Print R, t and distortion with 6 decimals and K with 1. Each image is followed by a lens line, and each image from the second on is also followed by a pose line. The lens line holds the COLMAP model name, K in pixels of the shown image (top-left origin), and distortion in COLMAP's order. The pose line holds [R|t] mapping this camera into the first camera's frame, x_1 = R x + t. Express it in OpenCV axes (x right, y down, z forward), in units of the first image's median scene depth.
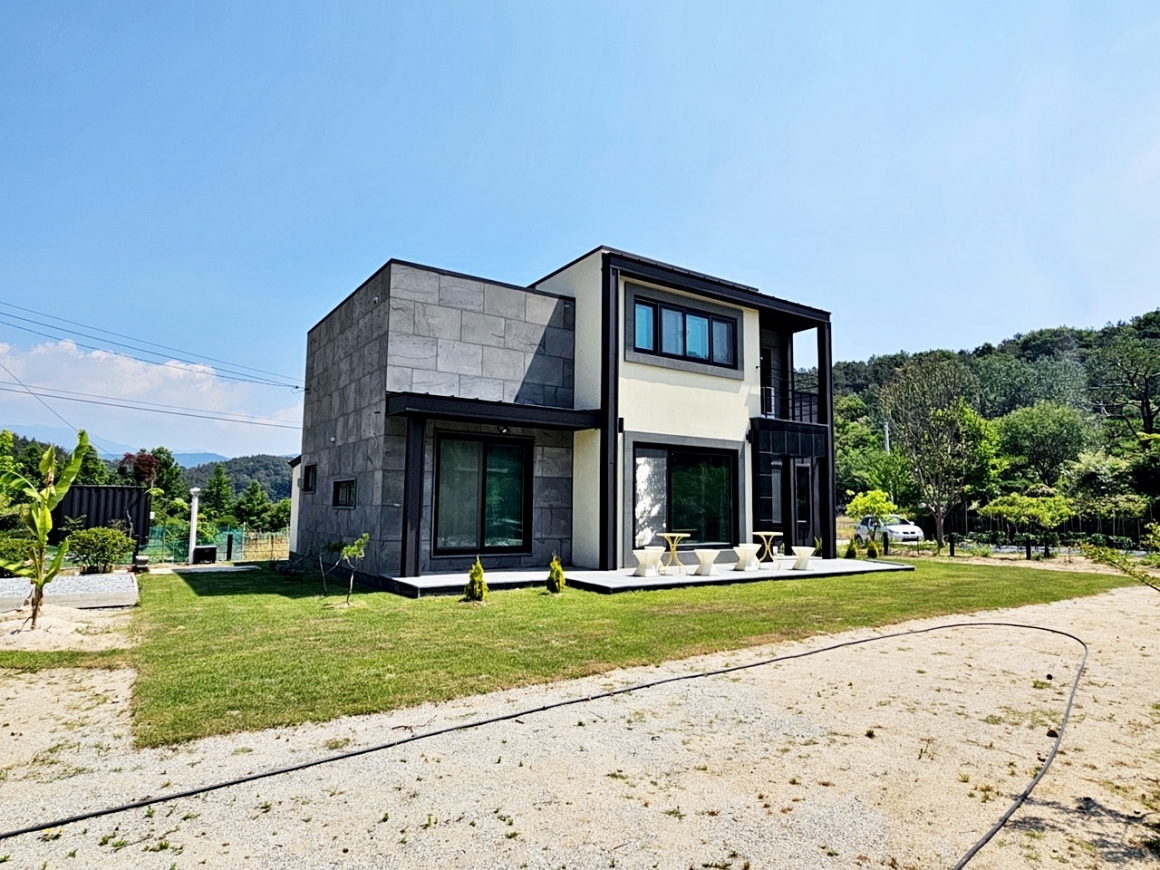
lens RADIAL K [[686.5, 0, 580.0], [0, 686.5, 435.0], [0, 0, 1]] dist [-0.001634, 0.000977]
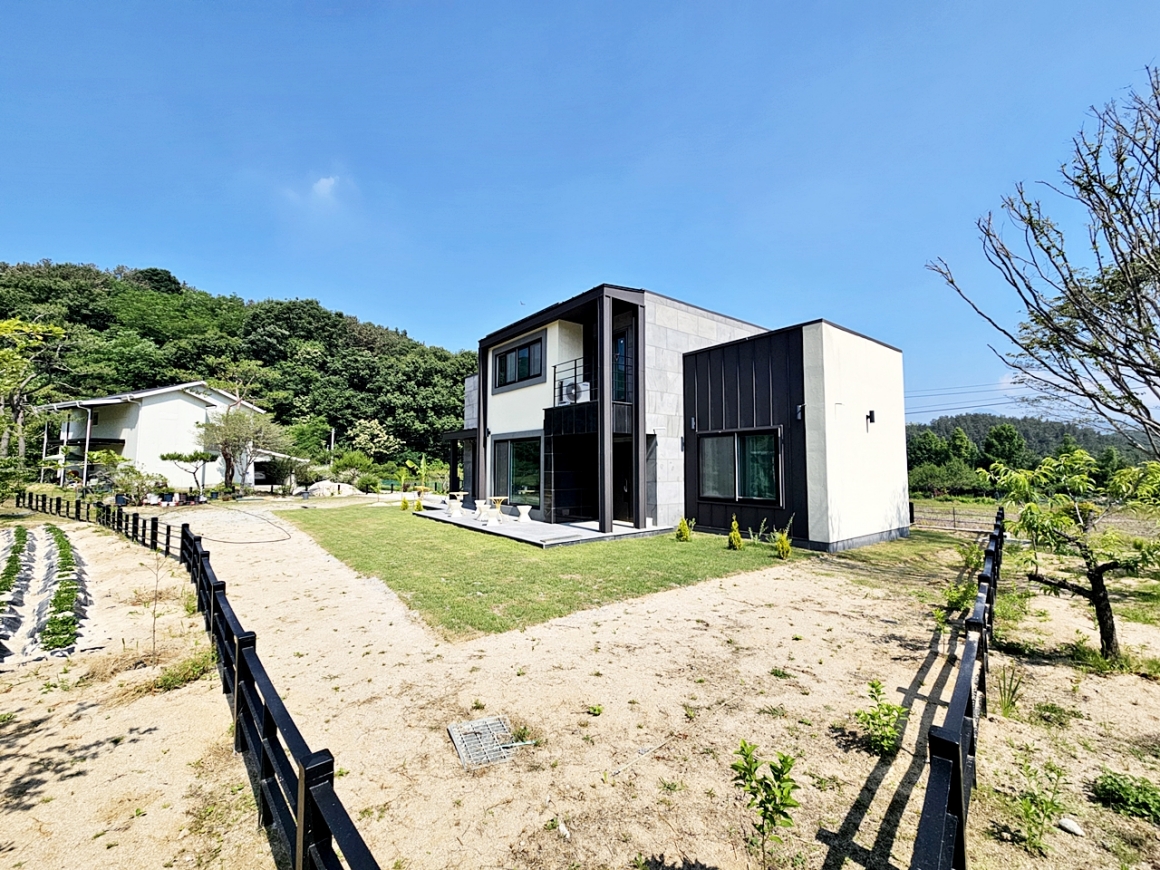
lens RADIAL K [[474.7, 0, 580.0], [0, 474.7, 435.0], [0, 0, 1]] dist [0.000293, -0.000039]
pose [[0.068881, -0.077279, -0.994627, 1.226341], [0.104865, 0.992033, -0.069816, 0.097728], [0.992098, -0.099493, 0.076436, 1.070231]]
